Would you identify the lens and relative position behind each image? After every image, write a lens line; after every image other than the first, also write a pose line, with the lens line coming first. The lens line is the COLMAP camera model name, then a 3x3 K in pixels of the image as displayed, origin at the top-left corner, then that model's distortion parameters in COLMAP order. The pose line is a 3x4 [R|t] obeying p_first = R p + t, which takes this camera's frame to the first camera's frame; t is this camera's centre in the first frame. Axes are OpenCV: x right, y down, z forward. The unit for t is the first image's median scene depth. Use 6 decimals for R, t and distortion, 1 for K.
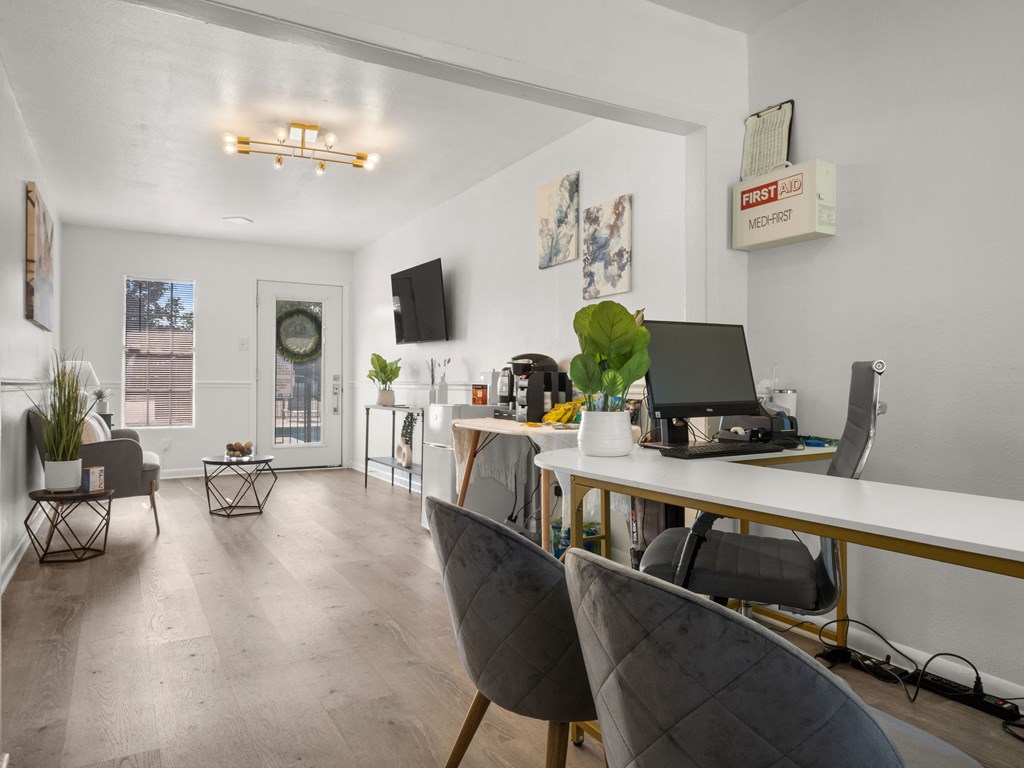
lens RADIAL K [[697.4, 0, 512.0], [0, 697.4, 384.0], [0, 0, 1]] dist [-0.002747, -0.001186]
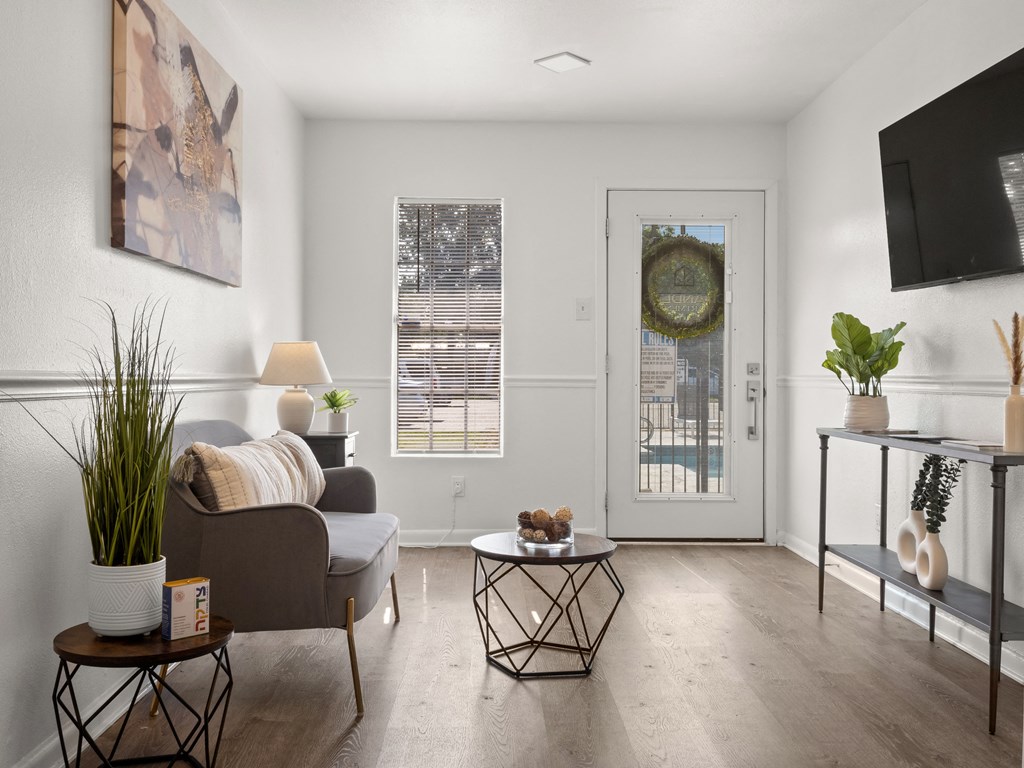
lens RADIAL K [[914.5, 0, 512.0], [0, 914.5, 384.0], [0, 0, 1]] dist [0.007653, 0.001553]
pose [[0.879383, 0.002765, -0.476107, -0.102092], [0.000160, 0.999981, 0.006103, -0.002073], [0.476115, -0.005443, 0.879366, 0.379528]]
